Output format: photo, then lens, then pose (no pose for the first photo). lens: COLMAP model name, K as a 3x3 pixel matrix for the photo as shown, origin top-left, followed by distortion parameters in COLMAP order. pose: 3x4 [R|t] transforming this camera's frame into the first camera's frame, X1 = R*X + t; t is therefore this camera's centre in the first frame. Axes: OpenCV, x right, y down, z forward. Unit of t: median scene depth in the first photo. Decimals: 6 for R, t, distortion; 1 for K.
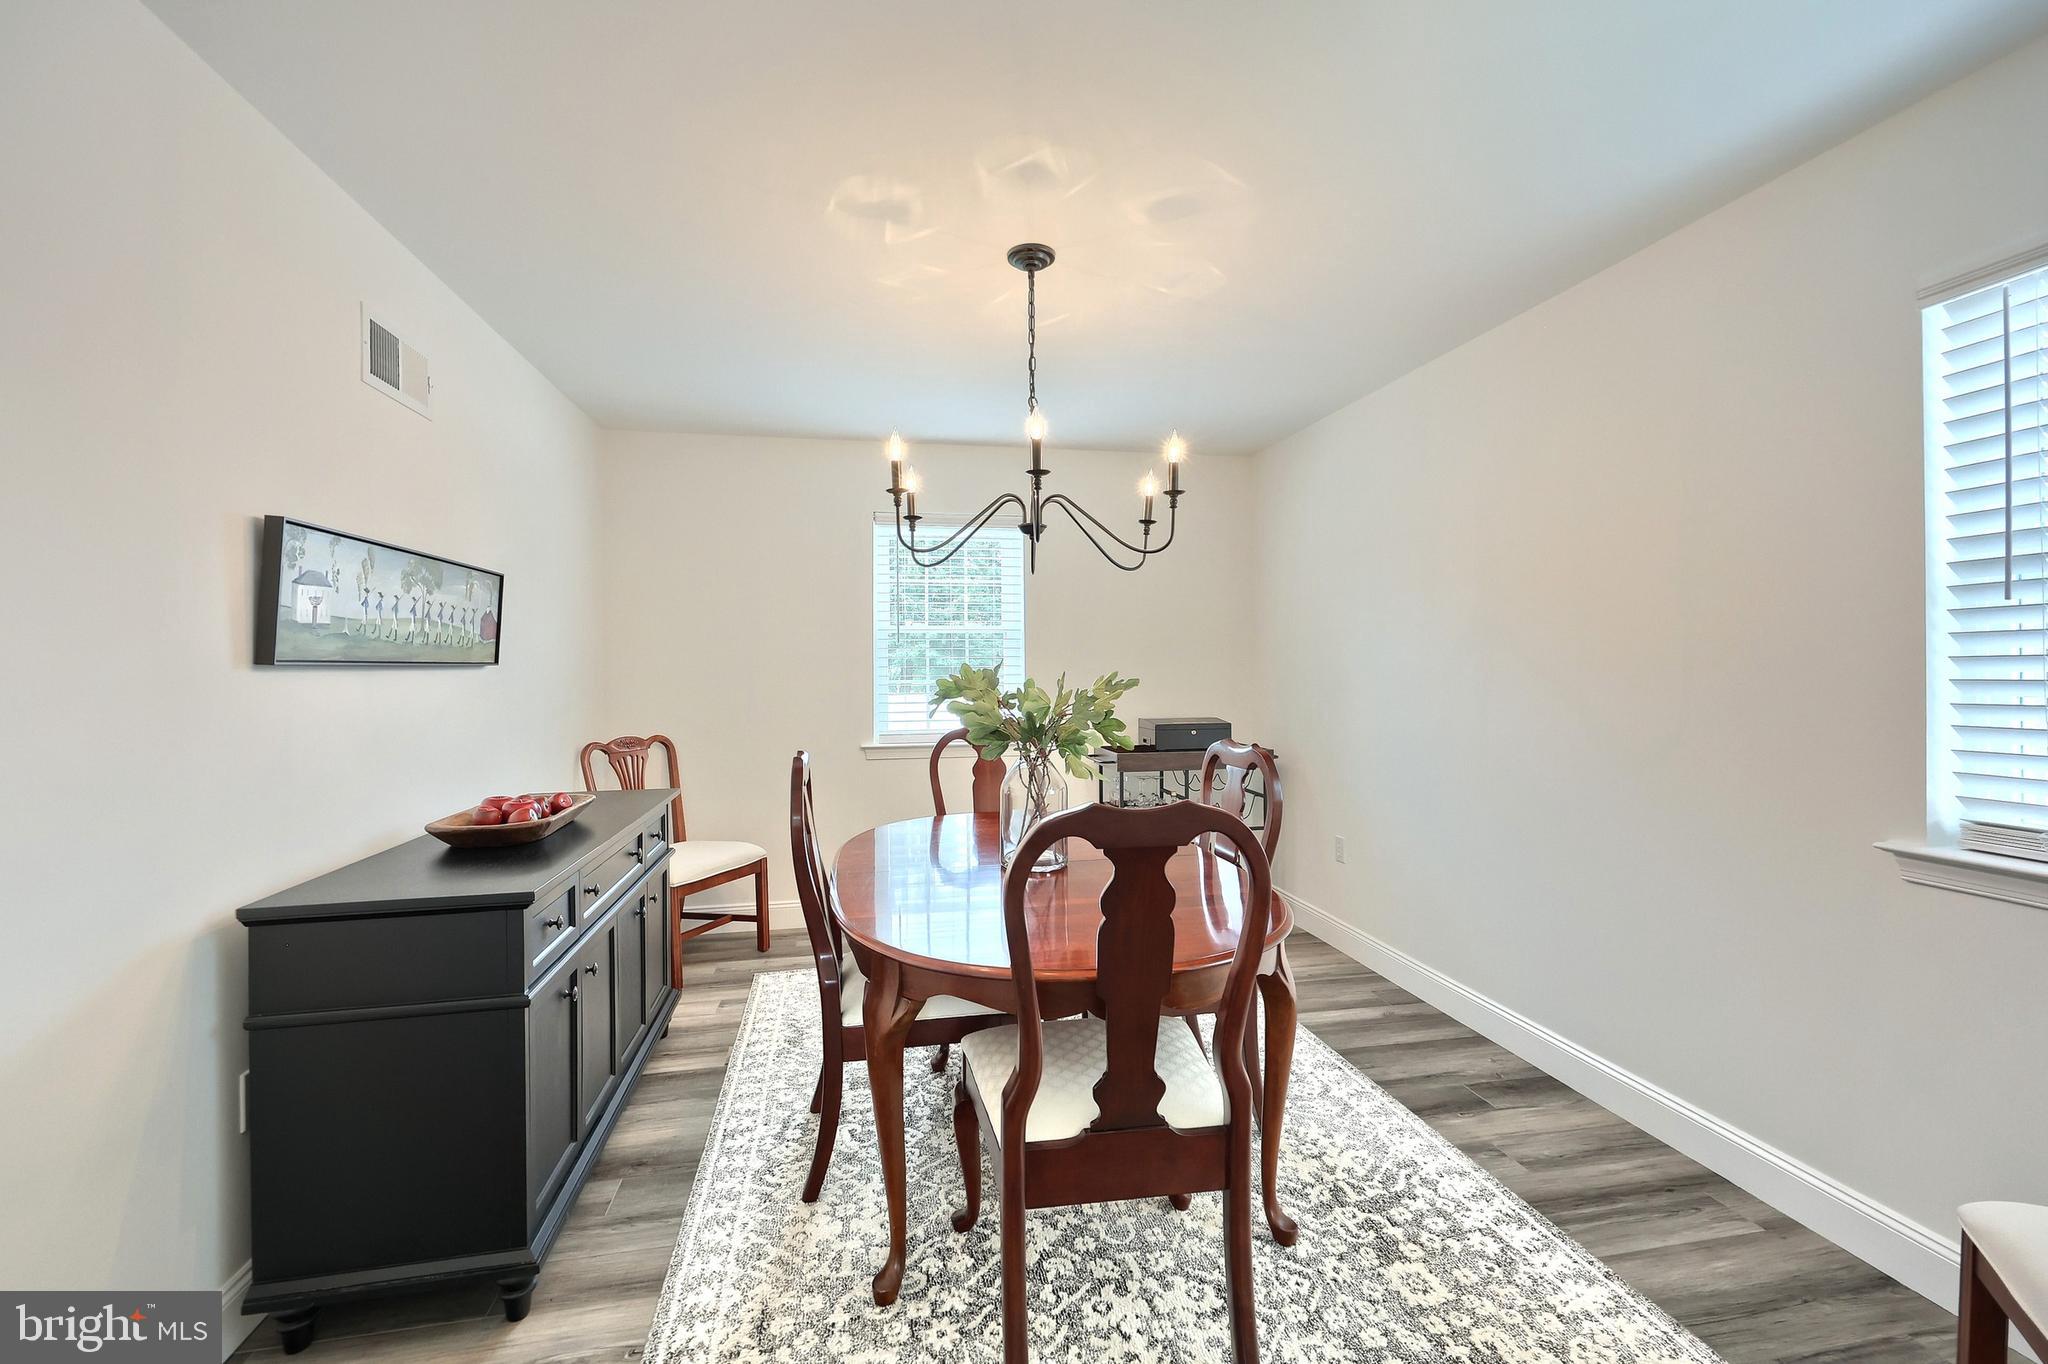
lens RADIAL K [[826.4, 0, 1021.9], [0, 826.4, 674.4], [0, 0, 1]] dist [-0.000690, -0.000148]
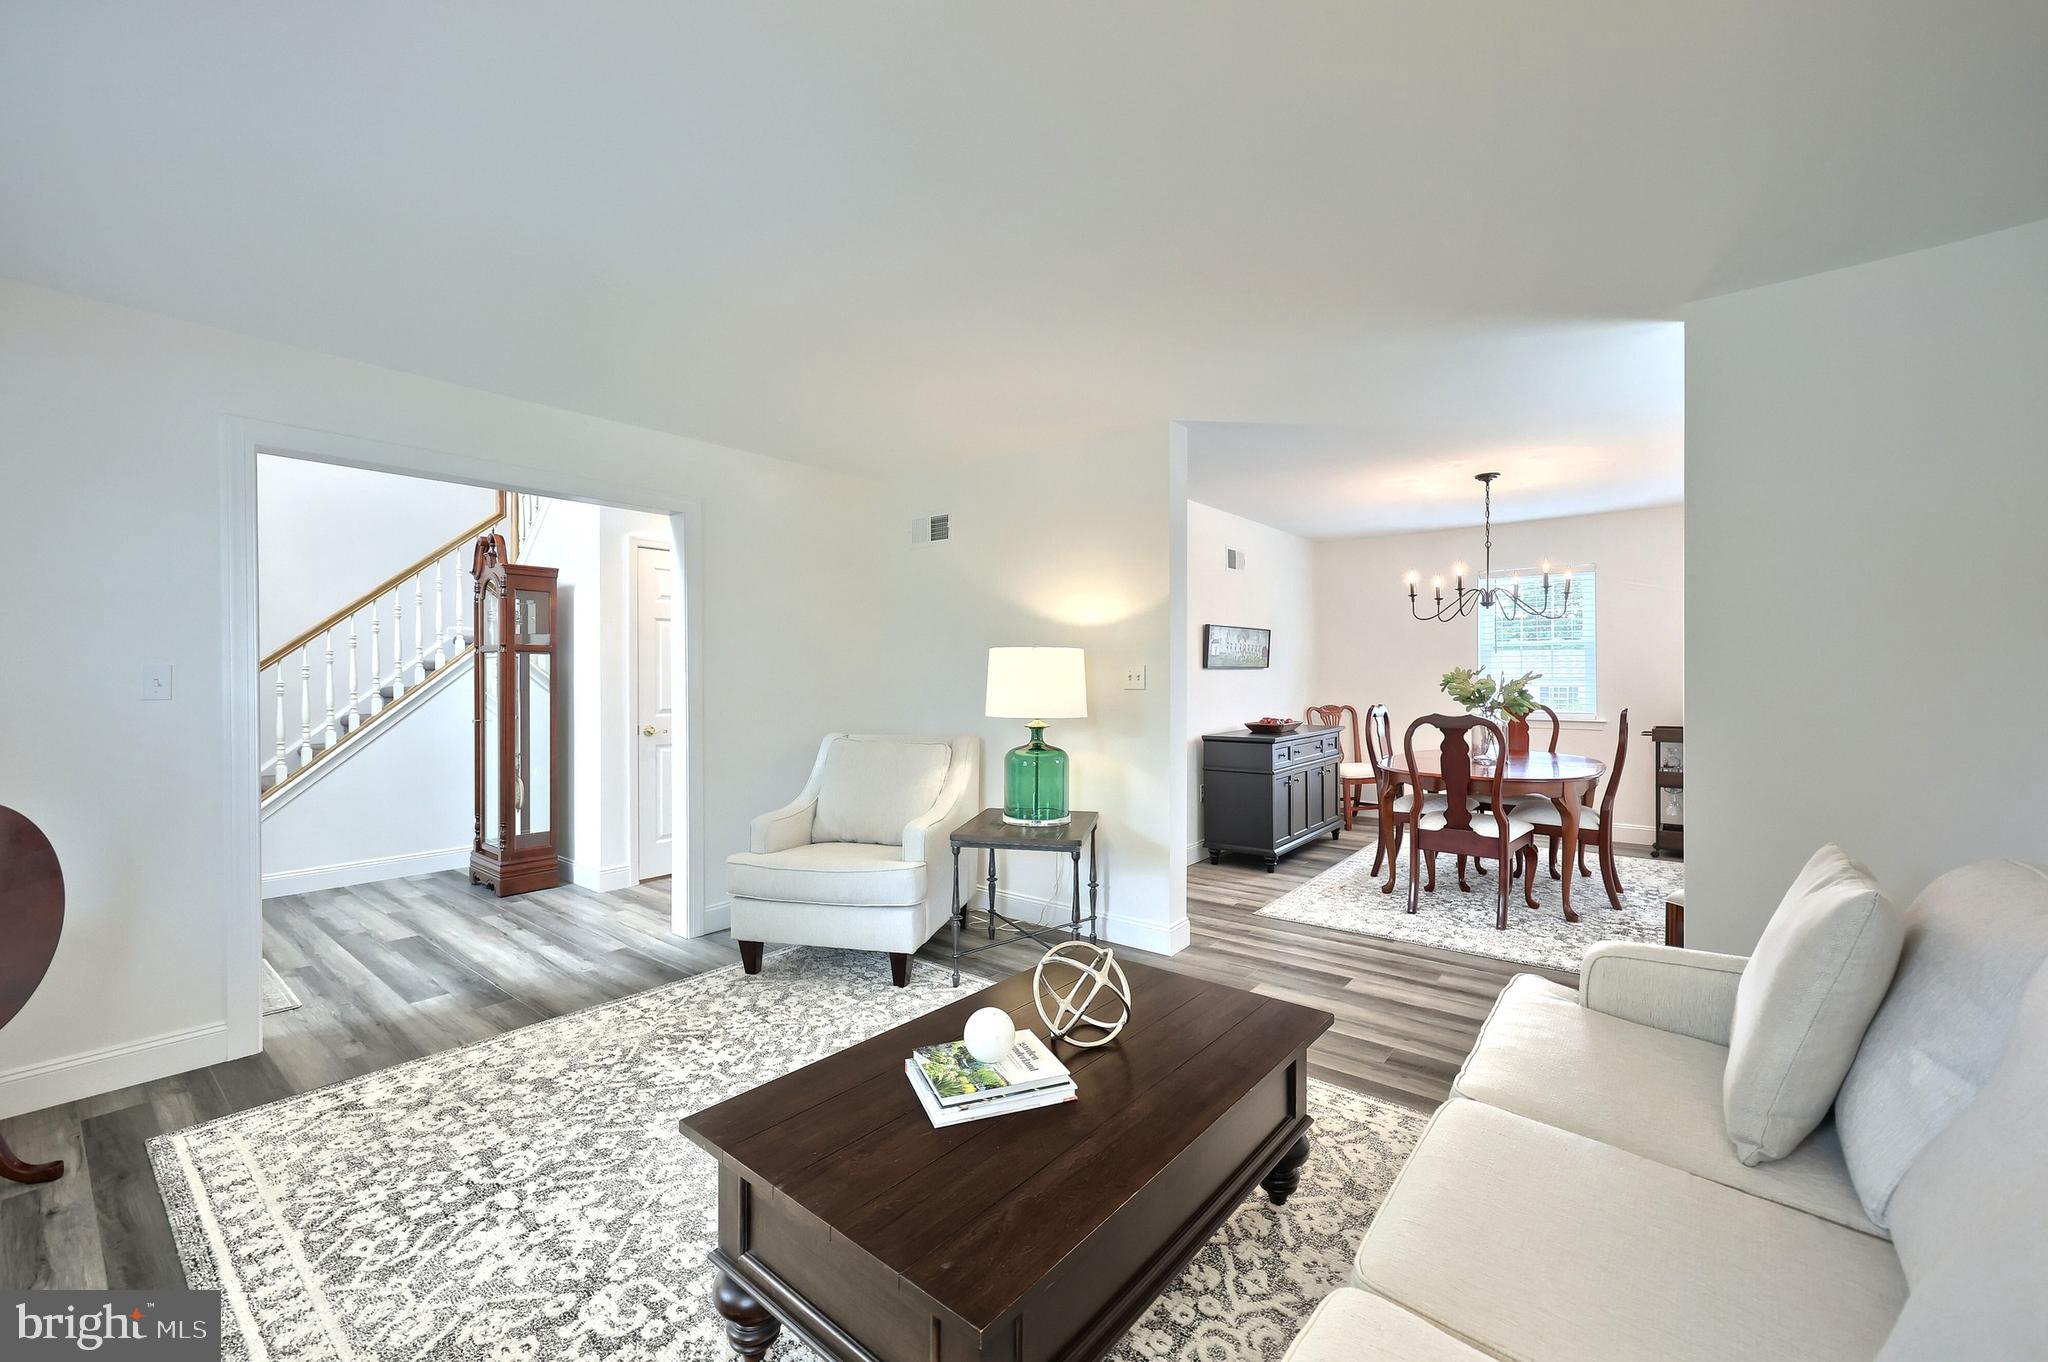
lens RADIAL K [[826.4, 0, 1021.9], [0, 826.4, 673.4], [0, 0, 1]] dist [-0.000690, -0.000148]
pose [[0.643553, 0.005241, -0.765383, 1.166292], [-0.005635, 0.999982, 0.002110, 0.007286], [0.765381, 0.002955, 0.643571, -1.716426]]
